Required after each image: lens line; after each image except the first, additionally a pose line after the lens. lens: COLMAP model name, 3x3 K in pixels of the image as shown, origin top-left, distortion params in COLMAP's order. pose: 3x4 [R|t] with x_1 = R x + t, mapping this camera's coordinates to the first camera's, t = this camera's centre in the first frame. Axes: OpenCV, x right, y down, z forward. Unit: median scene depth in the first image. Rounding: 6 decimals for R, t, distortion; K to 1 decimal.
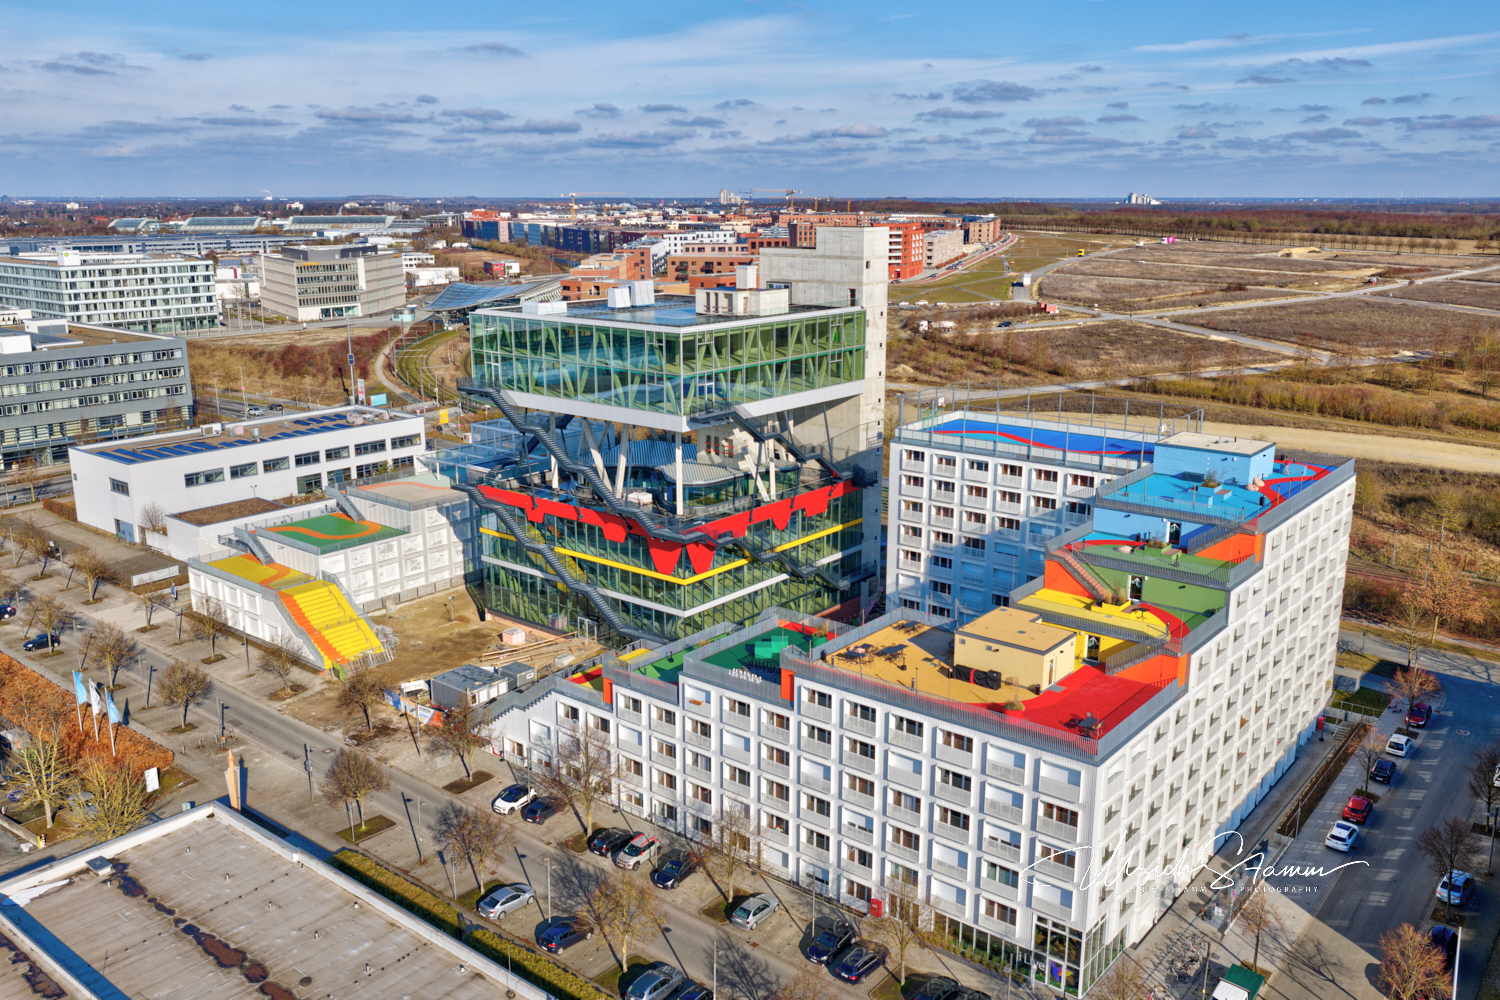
lens RADIAL K [[1225.1, 0, 749.3], [0, 1225.1, 489.8], [0, 0, 1]] dist [0.004066, -0.005467]
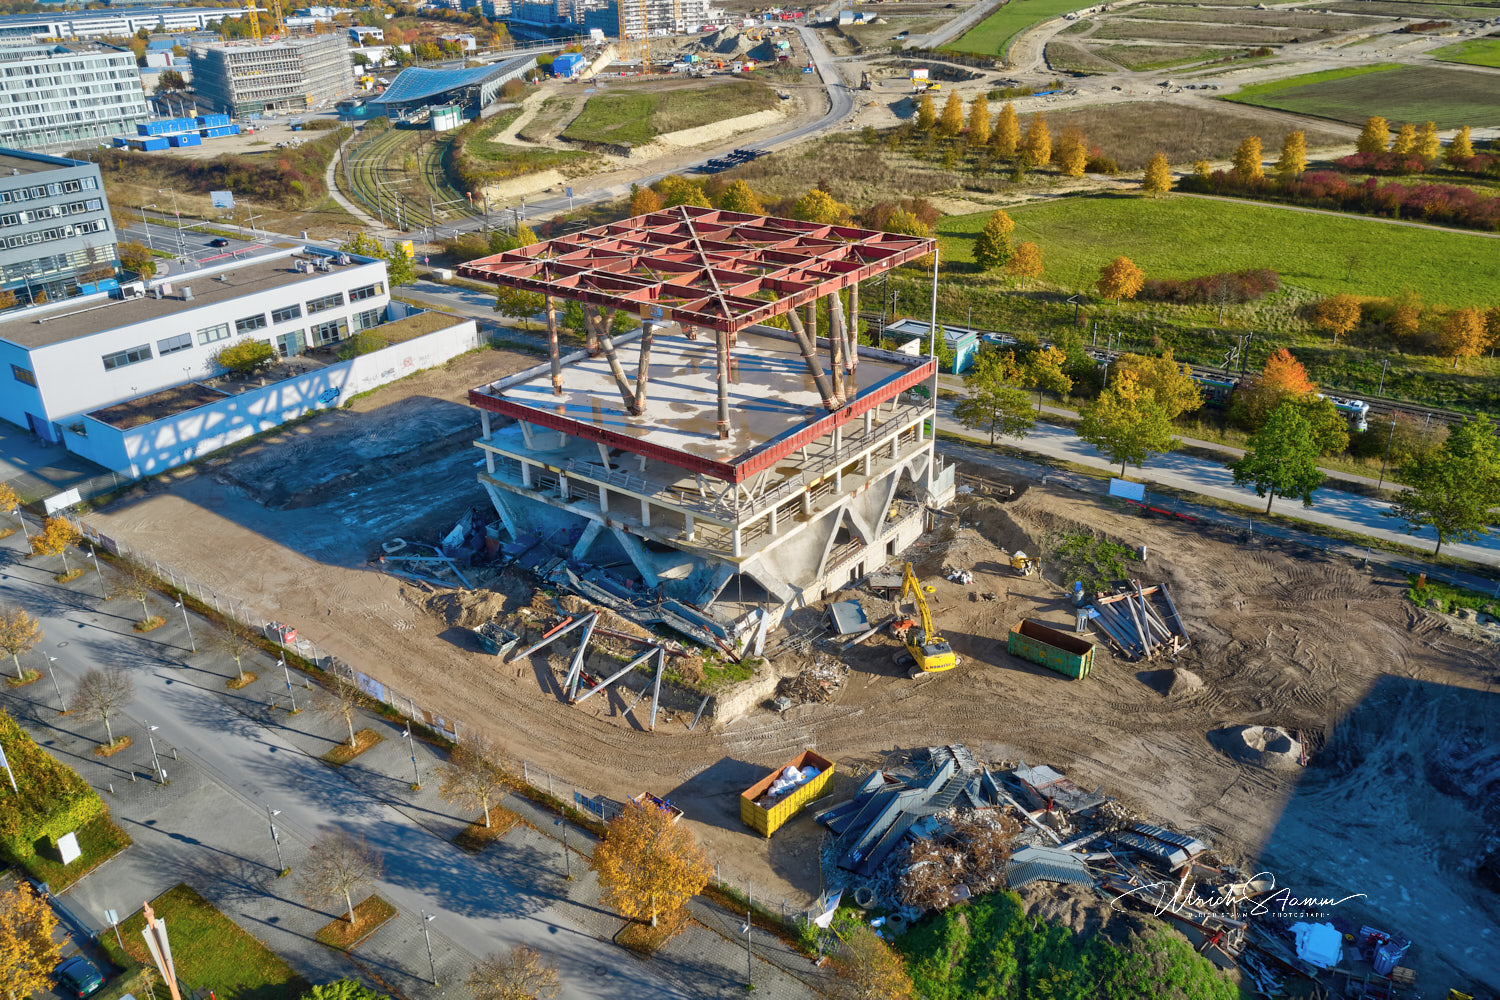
lens RADIAL K [[1183.4, 0, 751.0], [0, 1183.4, 499.0], [0, 0, 1]] dist [-0.007657, -0.003713]
pose [[0.999173, -0.033879, 0.022497, -0.038558], [0.028662, 0.979076, 0.201468, -0.058816], [-0.028852, -0.200657, 0.979237, 0.165734]]
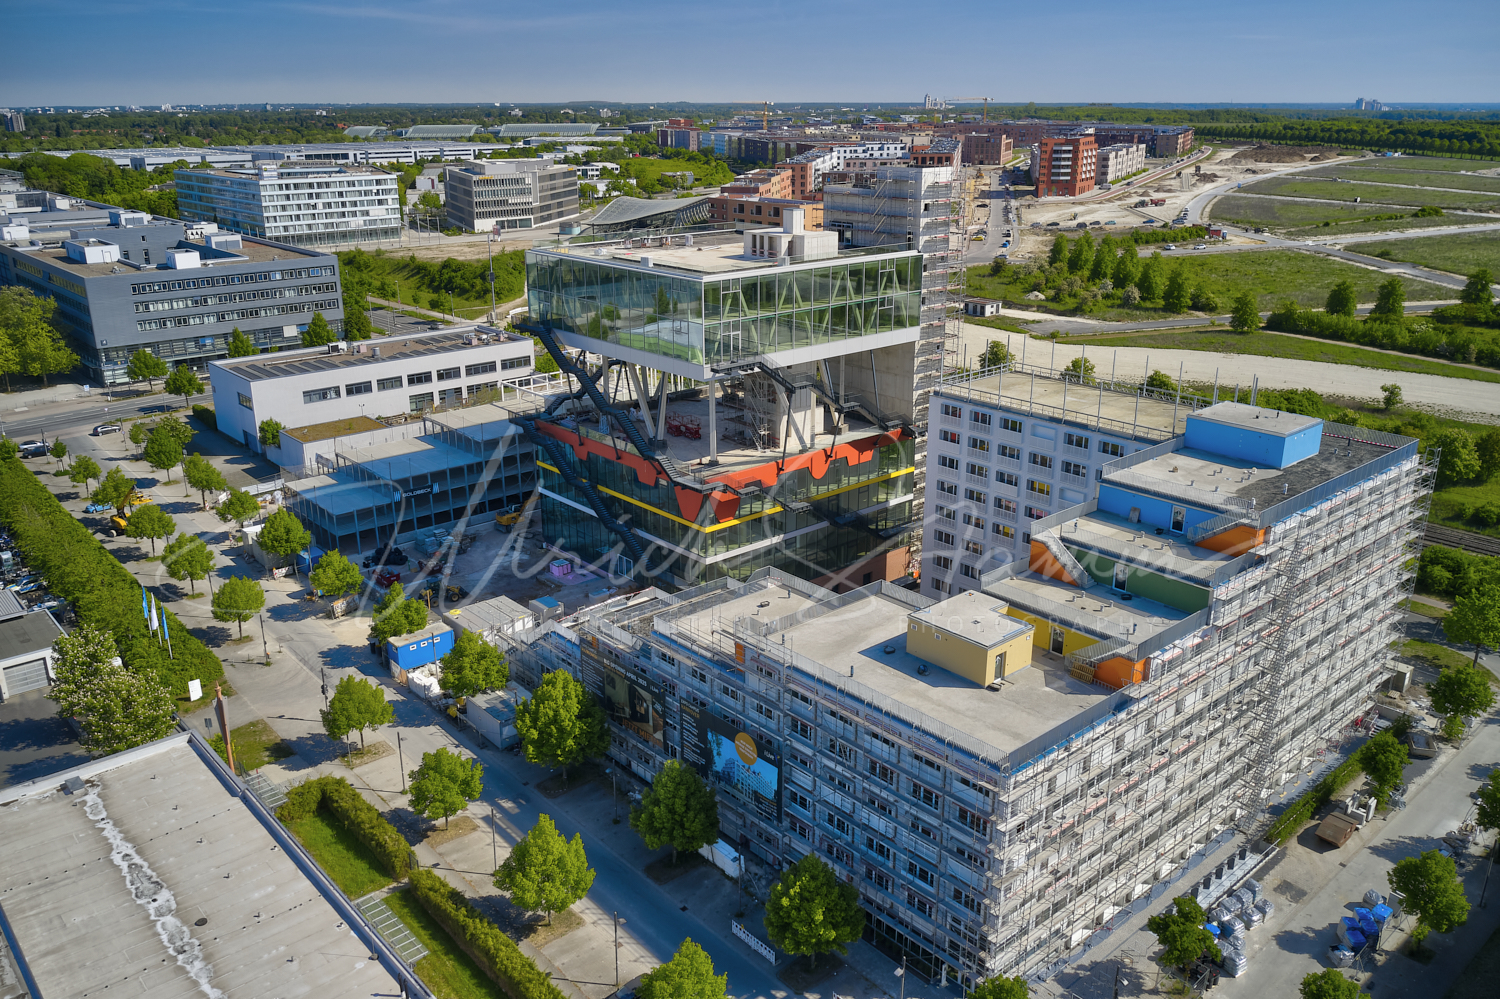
lens RADIAL K [[1180.2, 0, 748.5], [0, 1180.2, 500.2], [0, 0, 1]] dist [-0.007653, 0.000232]
pose [[0.986463, 0.050856, -0.155901, 0.081472], [-0.036491, 0.994936, 0.093653, -0.025503], [0.159874, -0.086696, 0.983323, 0.032090]]
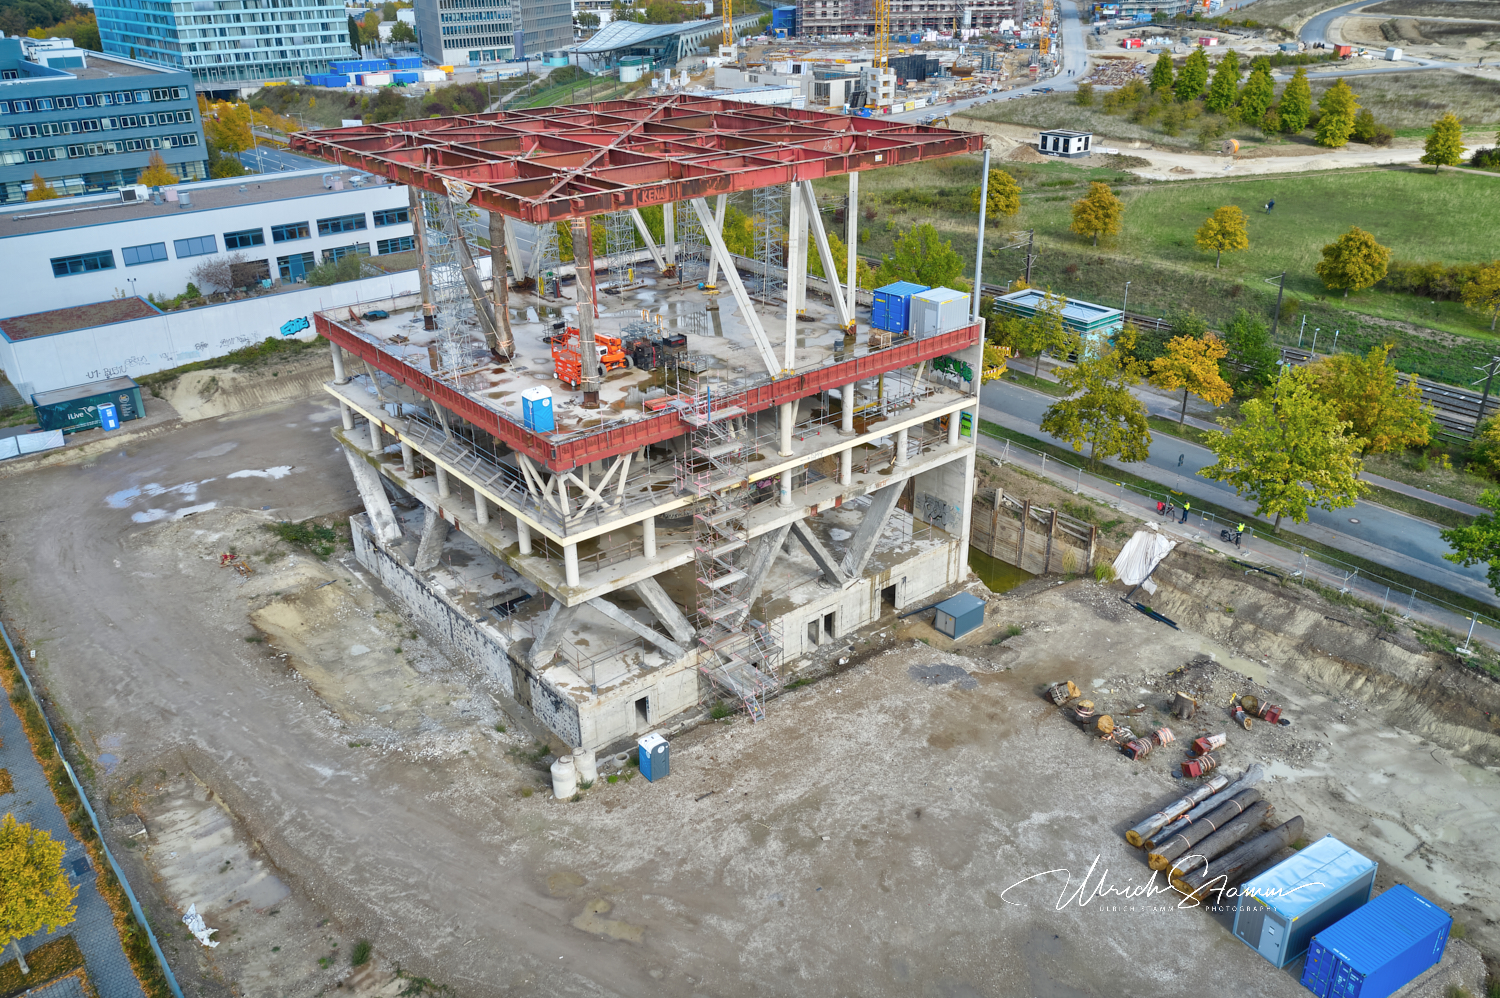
lens RADIAL K [[1183.4, 0, 747.3], [0, 1183.4, 503.3], [0, 0, 1]] dist [-0.007657, -0.003713]
pose [[0.980116, 0.073740, -0.184216, 0.066368], [-0.034783, 0.977857, 0.206364, -0.026016], [0.195354, -0.195853, 0.960978, 0.347790]]
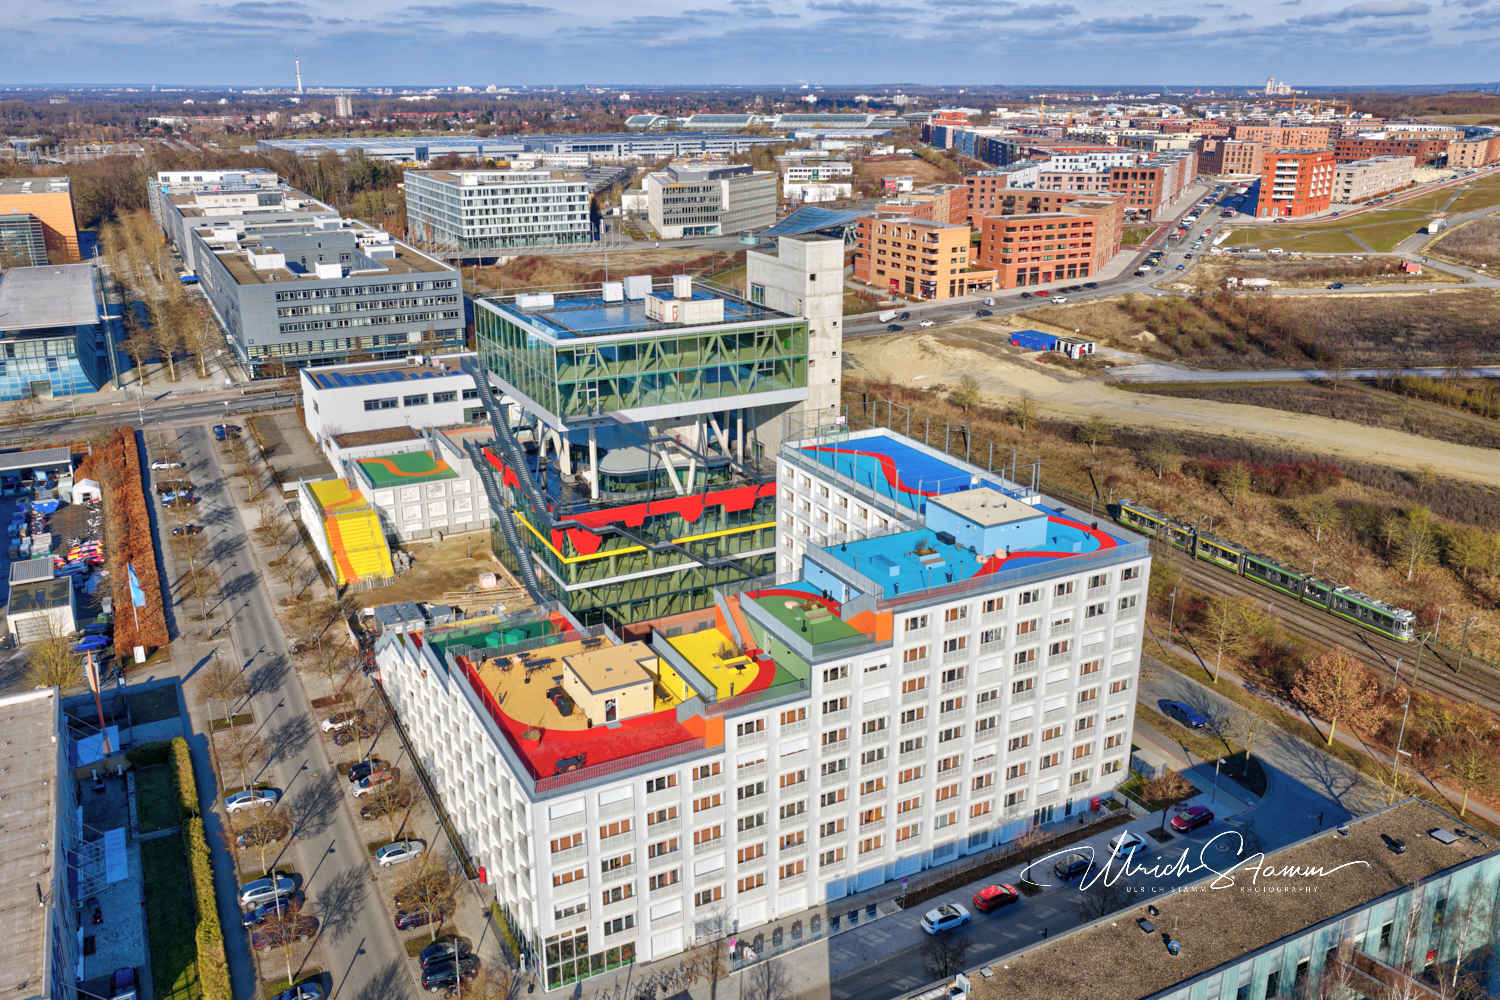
lens RADIAL K [[1225.1, 0, 754.2], [0, 1225.1, 489.9], [0, 0, 1]] dist [0.004066, -0.005467]
pose [[0.919334, 0.124340, -0.373316, 0.325412], [-0.092574, 0.990476, 0.101923, -0.075648], [0.382433, -0.059141, 0.922088, 0.013444]]
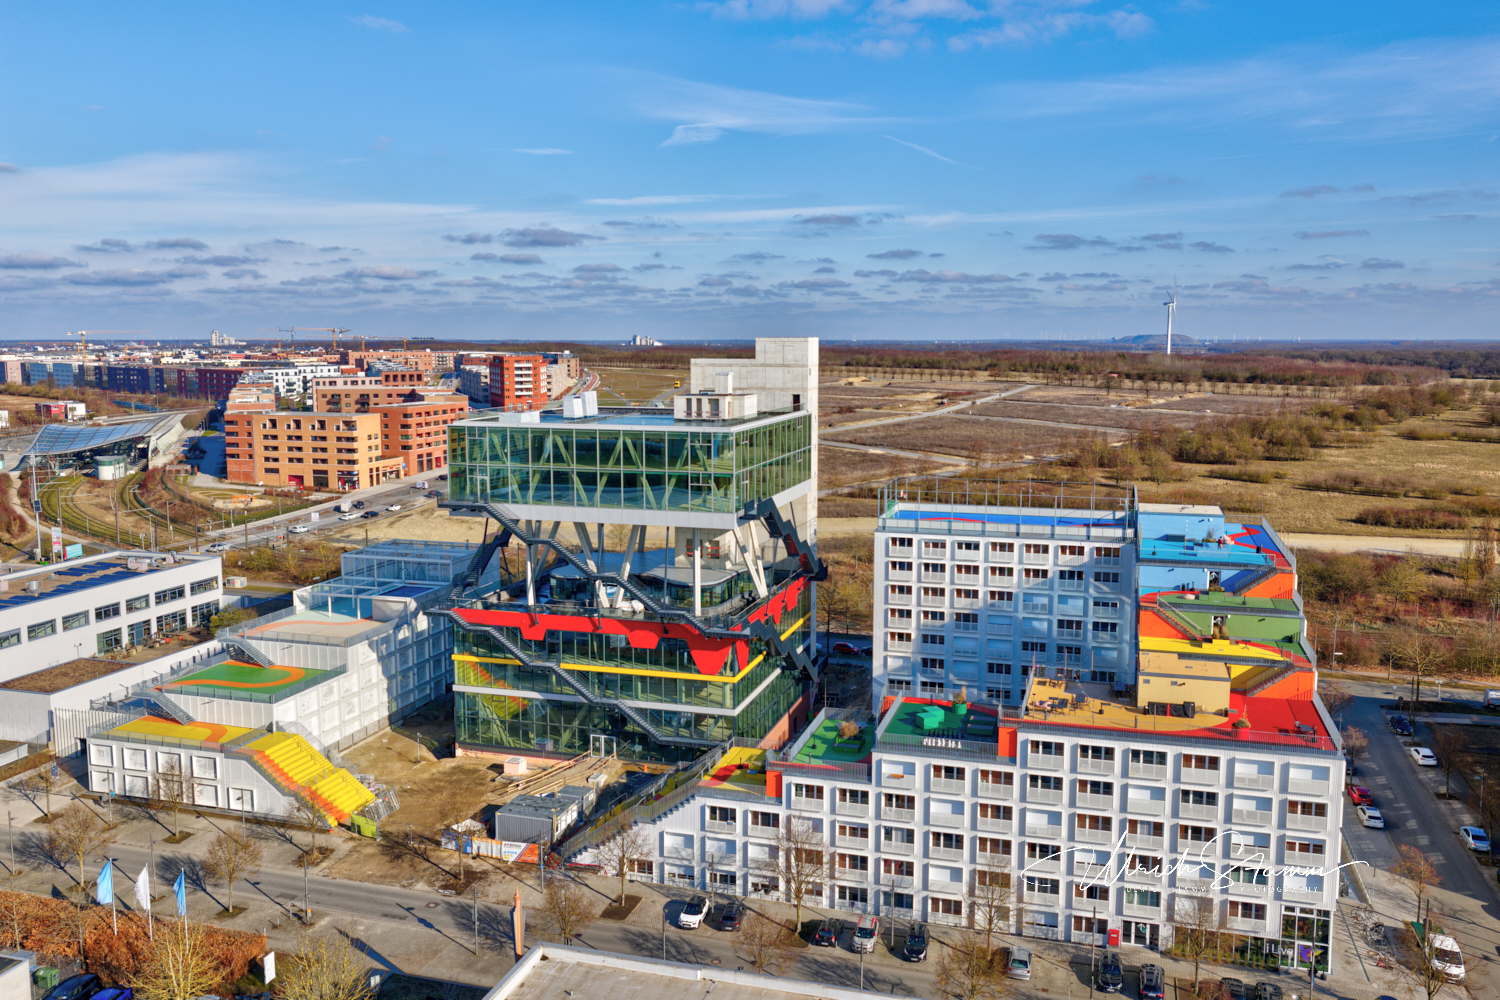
lens RADIAL K [[1225.1, 0, 746.7], [0, 1225.1, 479.6], [0, 0, 1]] dist [0.004066, -0.005467]
pose [[0.925209, -0.043277, 0.376983, -0.257212], [0.088280, 0.990764, -0.102924, 0.010499], [-0.369046, 0.128506, 0.920484, 0.032480]]
